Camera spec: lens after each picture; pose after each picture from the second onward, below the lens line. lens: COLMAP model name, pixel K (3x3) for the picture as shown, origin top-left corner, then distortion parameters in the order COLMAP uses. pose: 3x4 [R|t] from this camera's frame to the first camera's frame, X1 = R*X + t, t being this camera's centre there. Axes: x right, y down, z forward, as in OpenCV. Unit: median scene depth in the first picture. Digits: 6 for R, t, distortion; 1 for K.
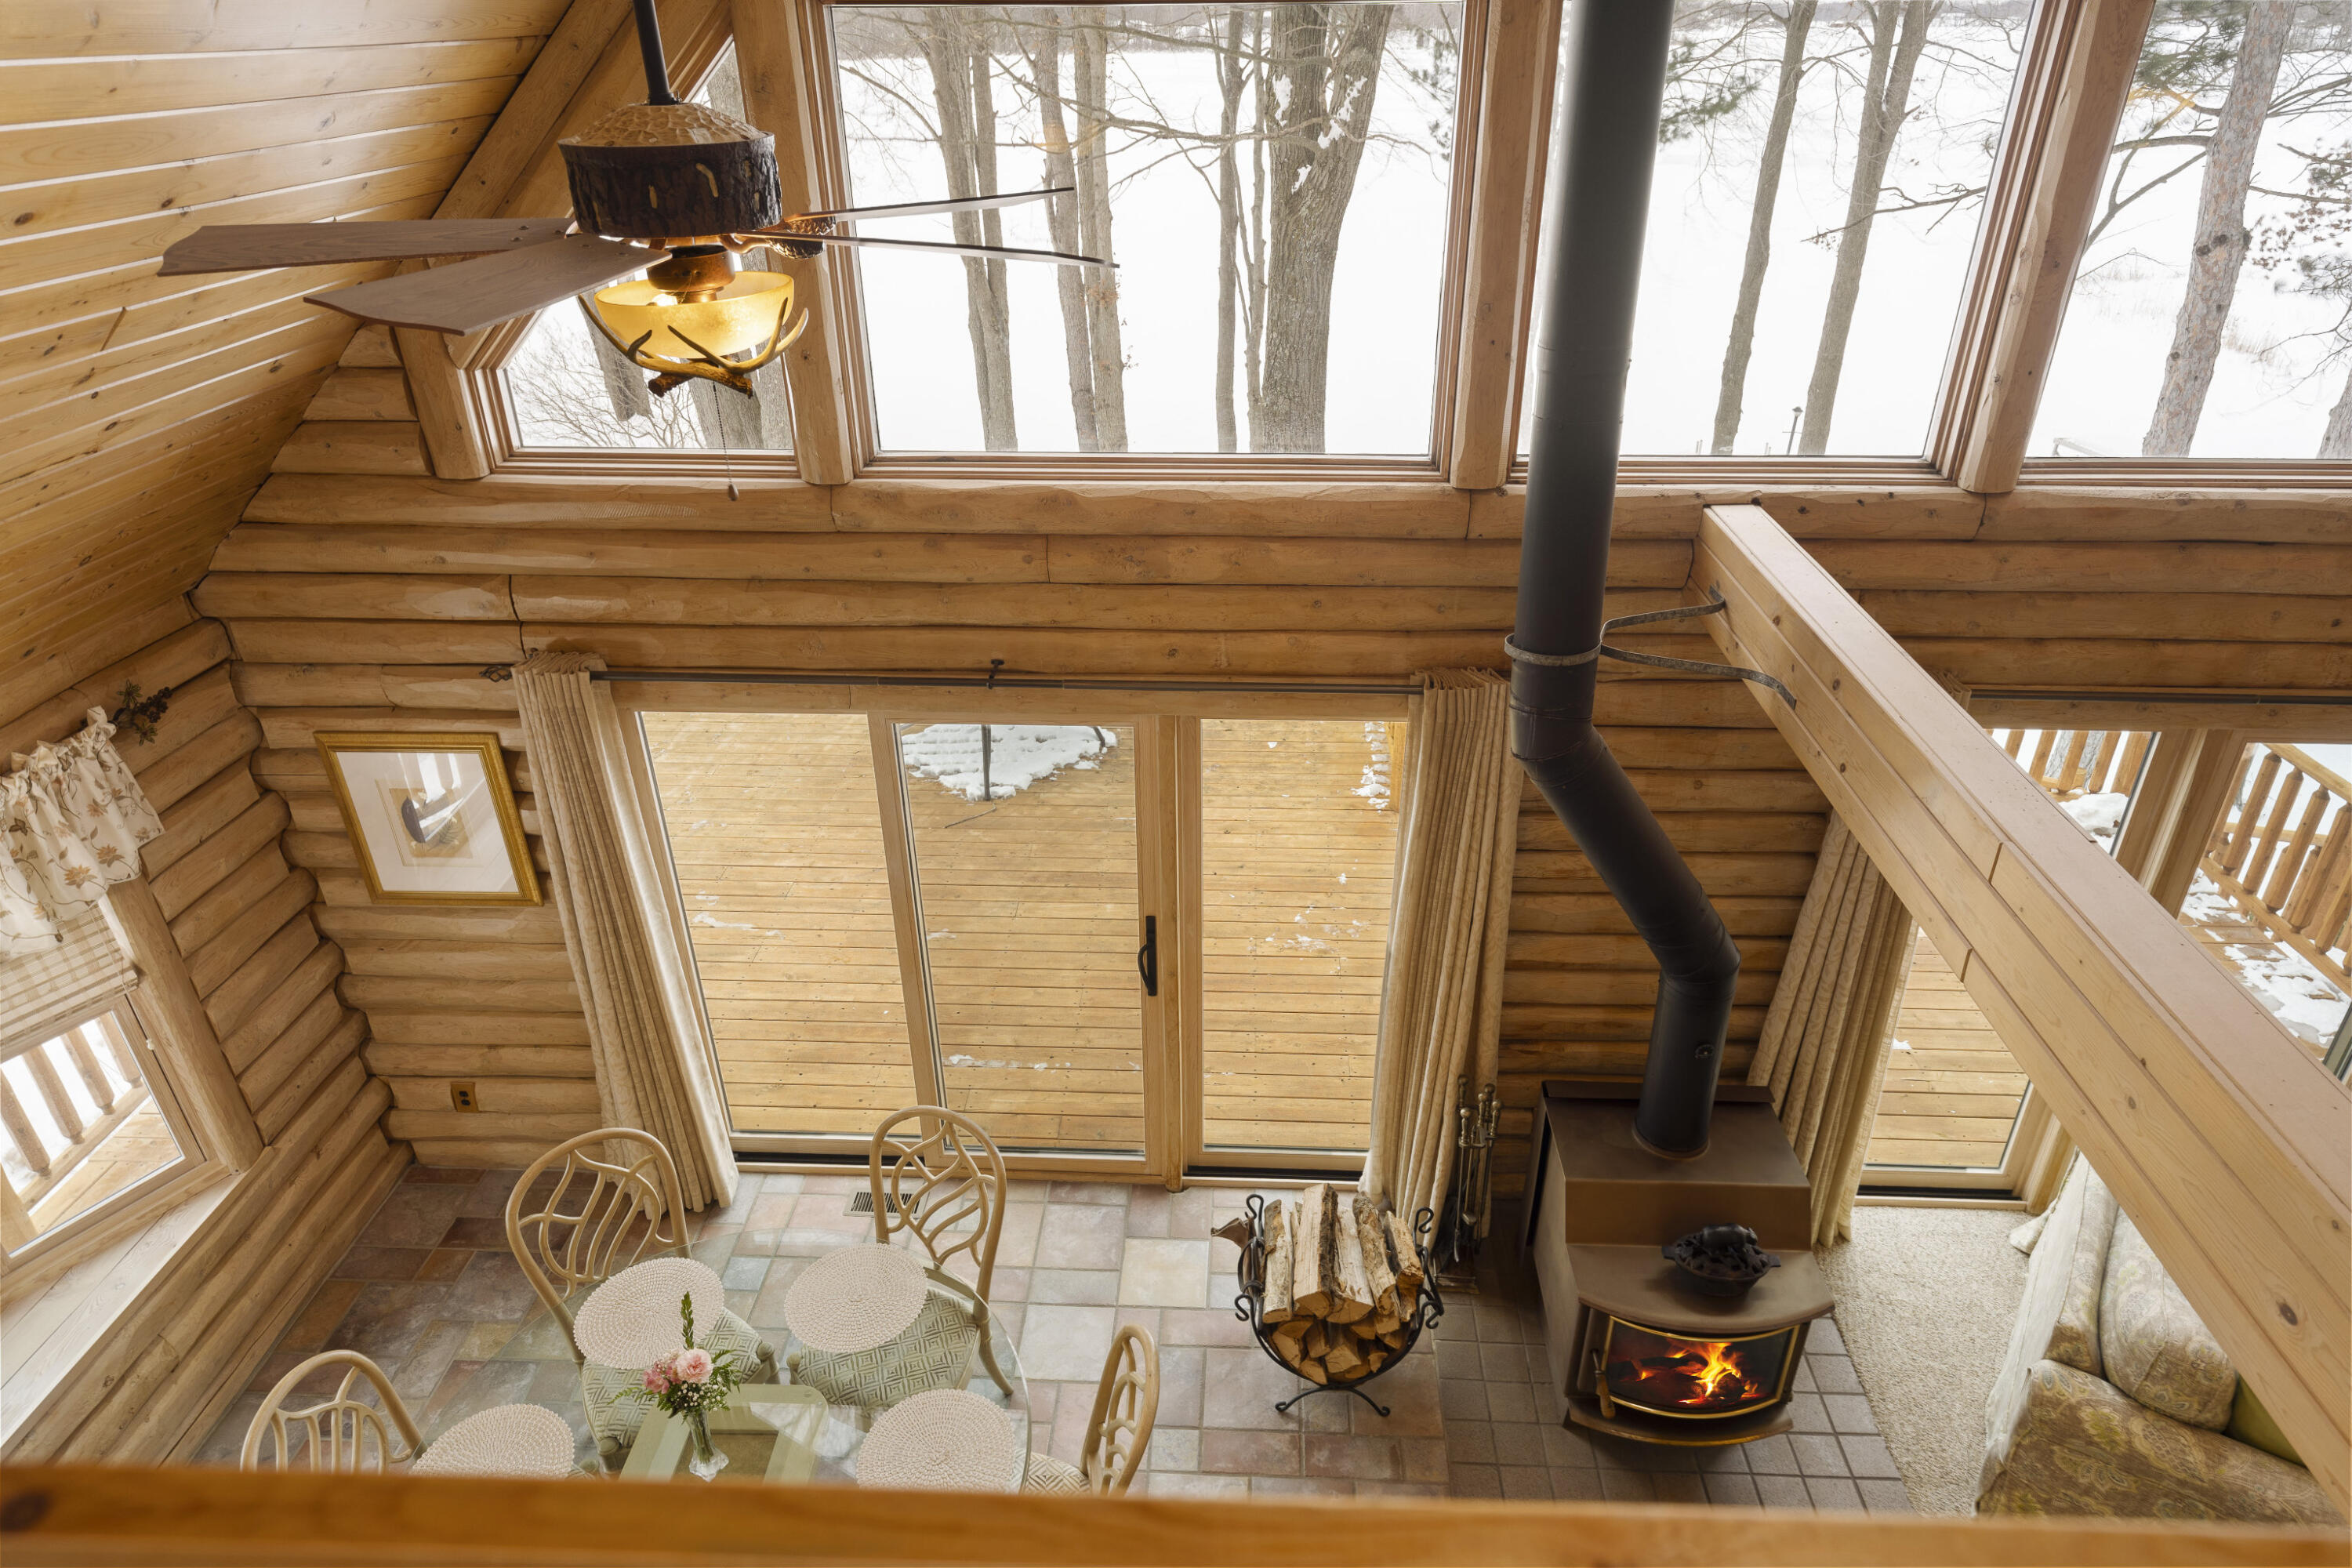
lens RADIAL K [[1412.7, 0, 1179.3], [0, 1412.7, 780.9], [0, 0, 1]] dist [0.001375, 0.000265]
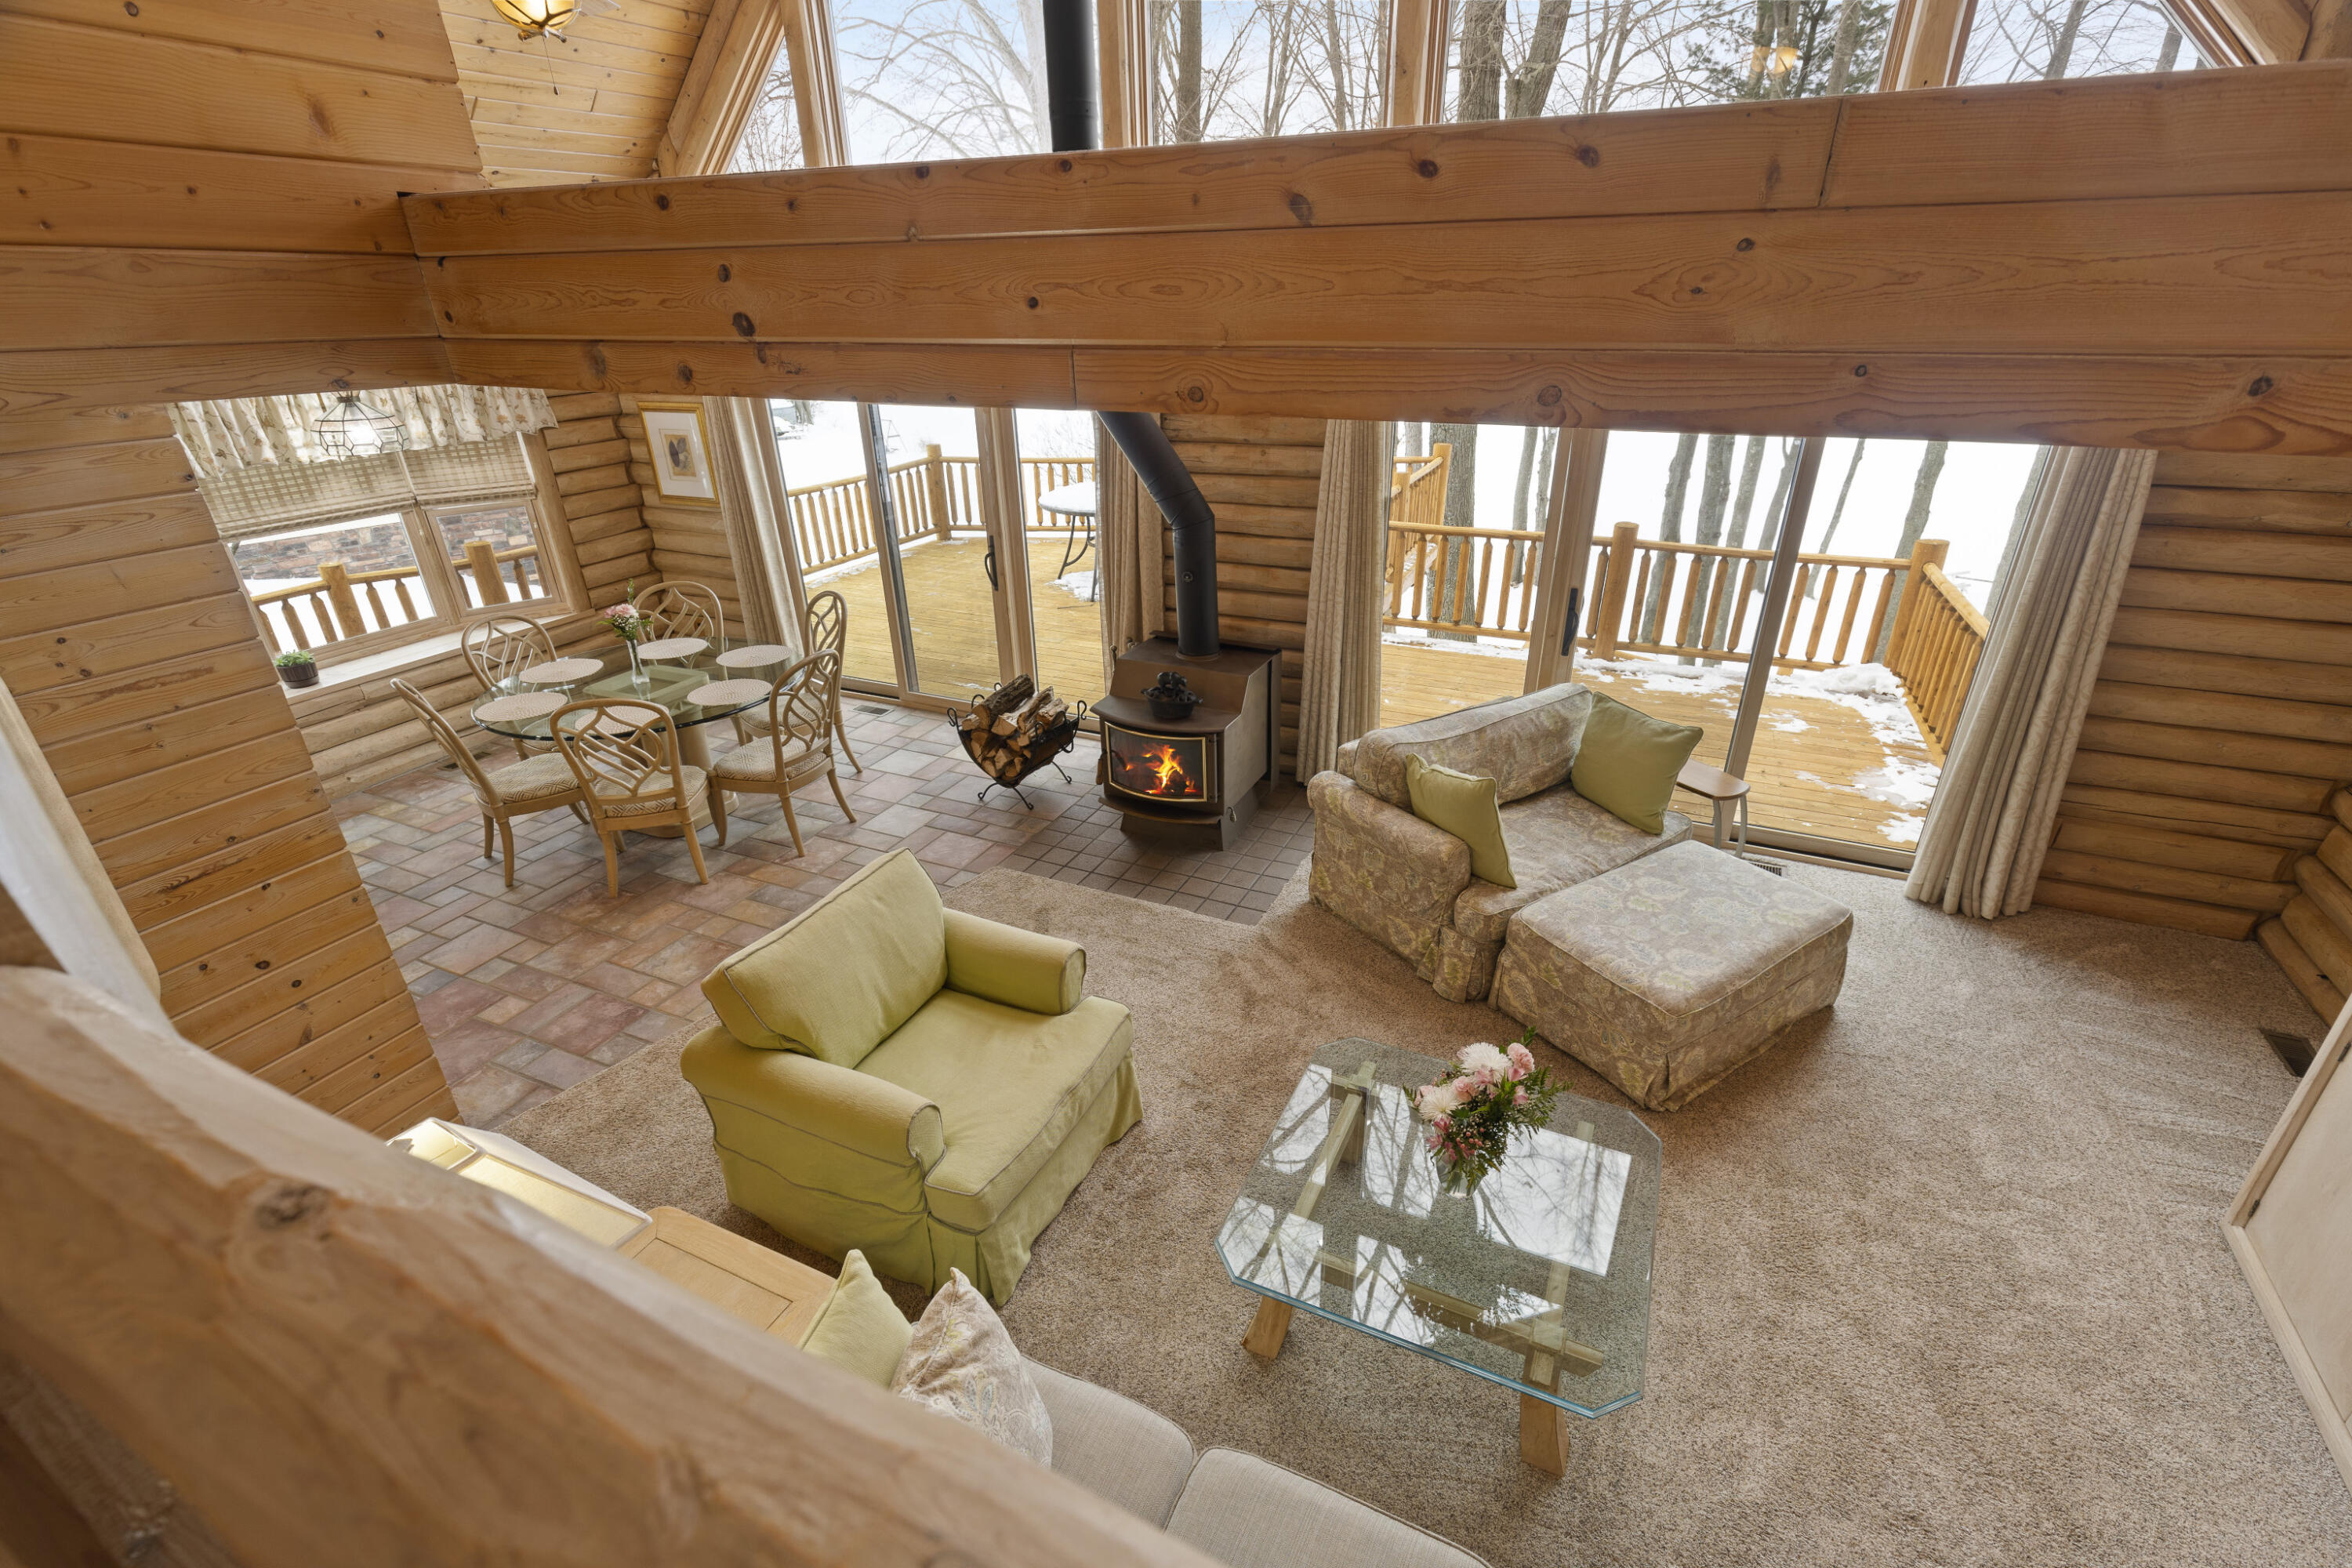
lens RADIAL K [[1050.9, 0, 1180.3], [0, 1050.9, 794.0], [0, 0, 1]] dist [0.000574, 0.000109]
pose [[0.927103, 0.160337, -0.338782, 0.749403], [-0.171116, 0.985249, -0.001980, 0.406500], [0.333467, 0.059807, 0.940863, -0.142255]]
